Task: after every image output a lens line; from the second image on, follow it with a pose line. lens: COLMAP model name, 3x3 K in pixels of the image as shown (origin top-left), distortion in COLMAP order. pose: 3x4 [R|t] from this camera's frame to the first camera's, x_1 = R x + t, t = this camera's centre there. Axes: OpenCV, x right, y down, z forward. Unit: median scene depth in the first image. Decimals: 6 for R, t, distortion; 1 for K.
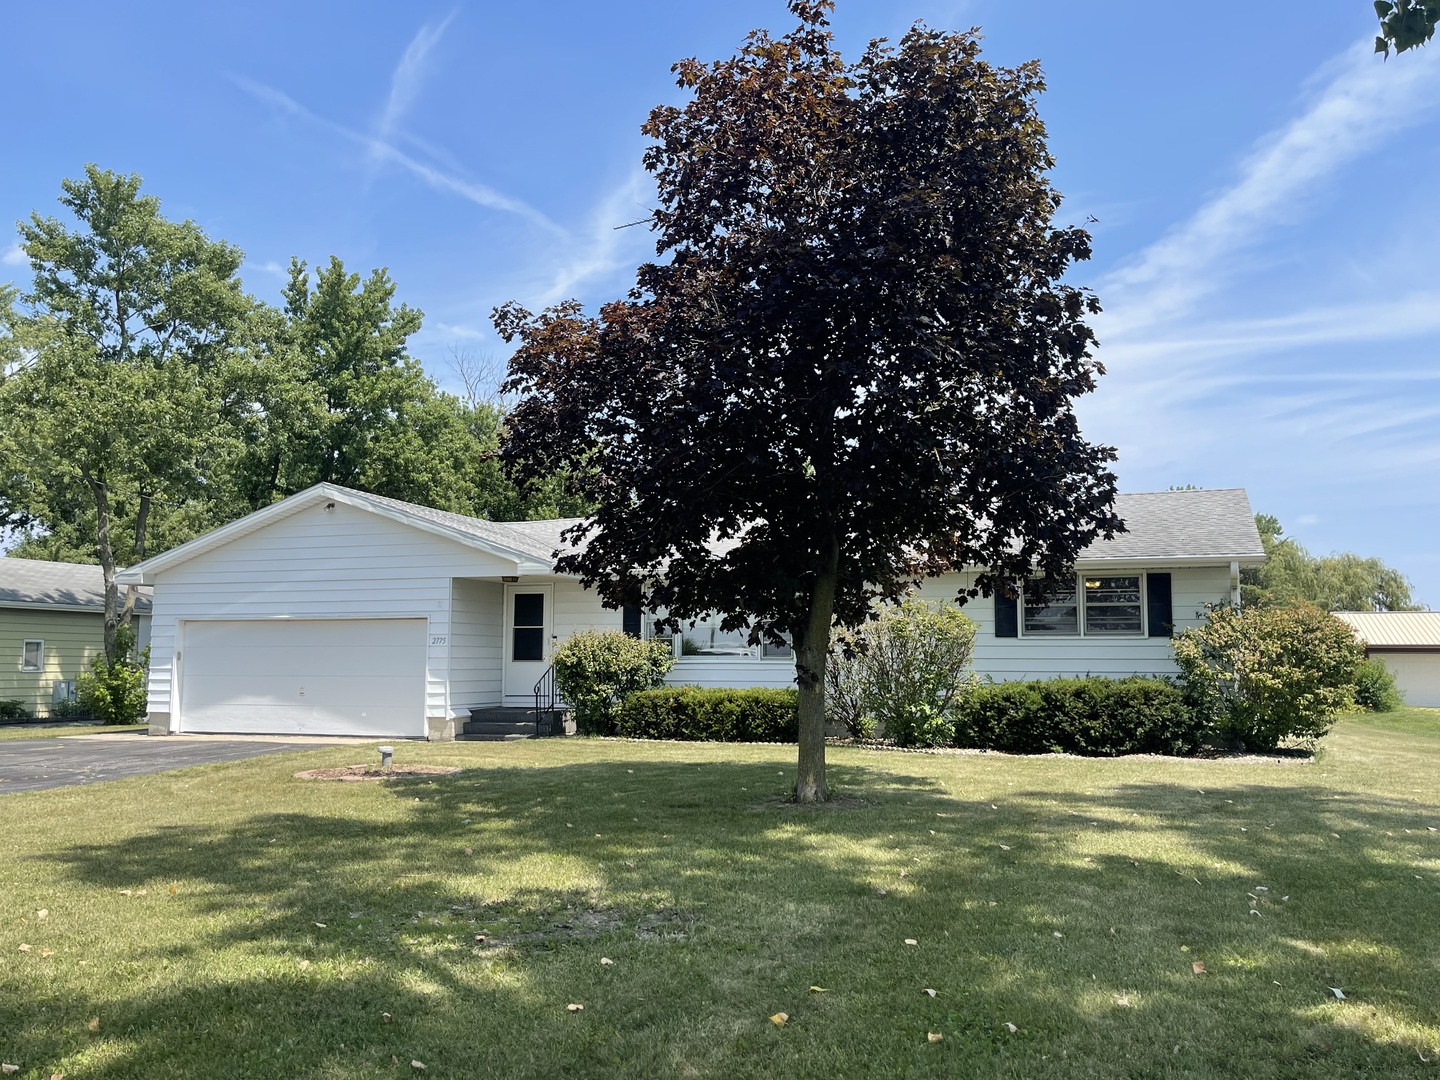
lens RADIAL K [[1301.8, 0, 720.0], [0, 1301.8, 540.0], [0, 0, 1]] dist [0.079872, -0.217705]
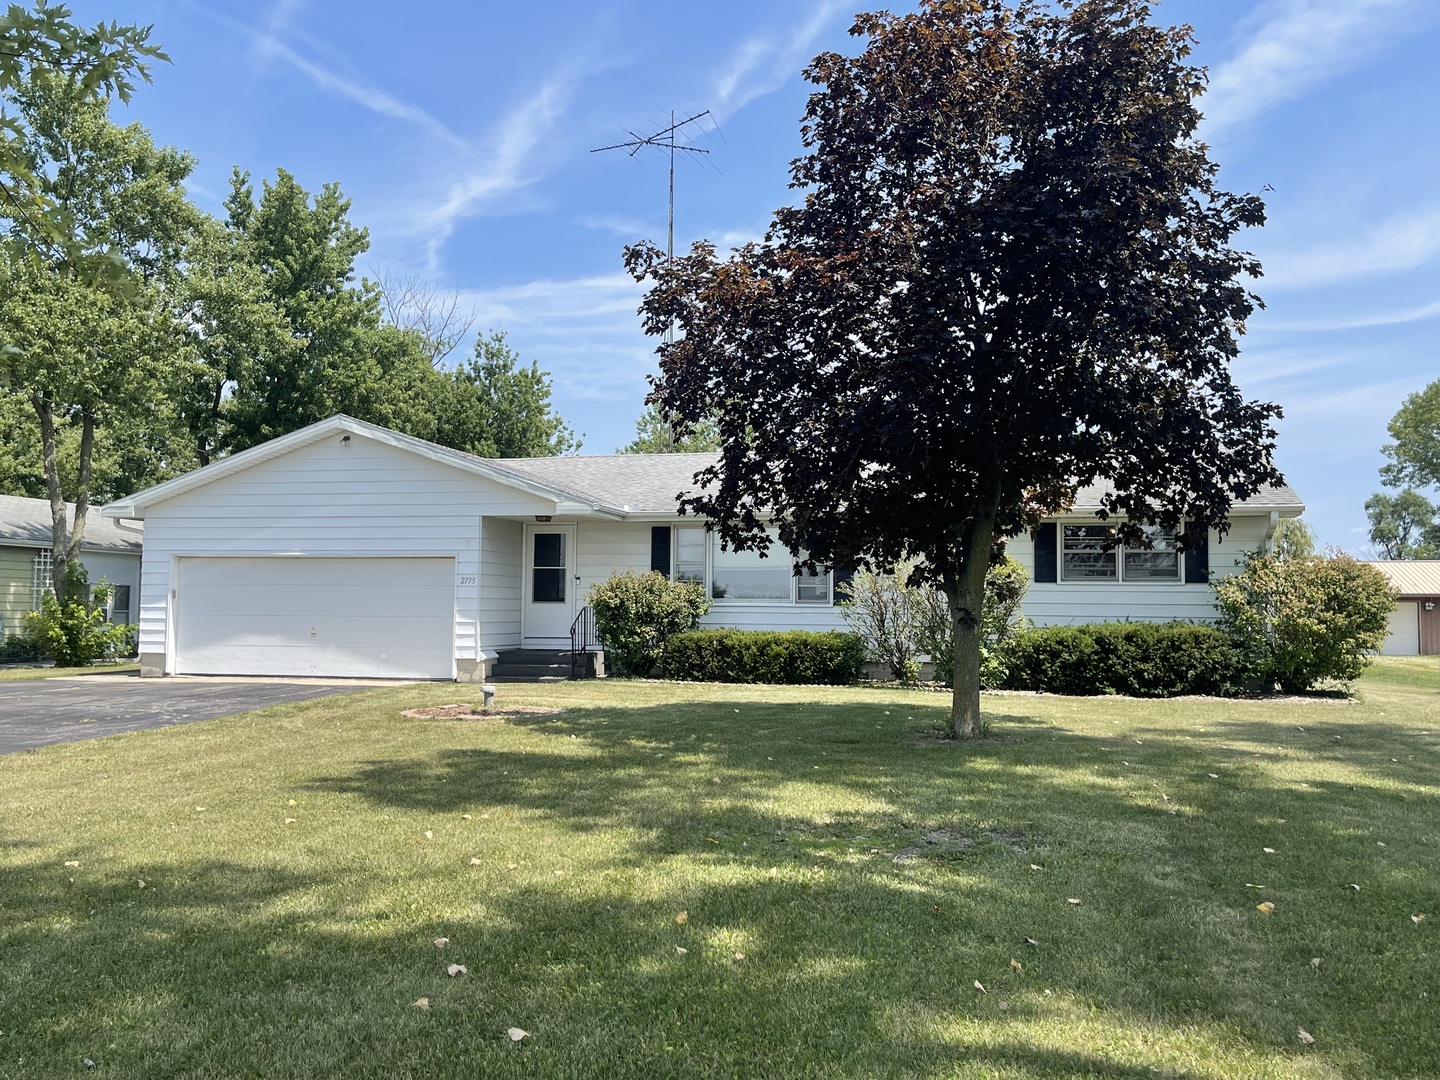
lens RADIAL K [[1377.6, 0, 720.0], [0, 1377.6, 540.0], [0, 0, 1]] dist [0.067979, -0.183085]
pose [[0.993670, 0.012837, 0.111603, -0.144515], [-0.017855, 0.998868, 0.044080, -0.001629], [-0.110910, -0.045794, 0.992775, -0.038639]]
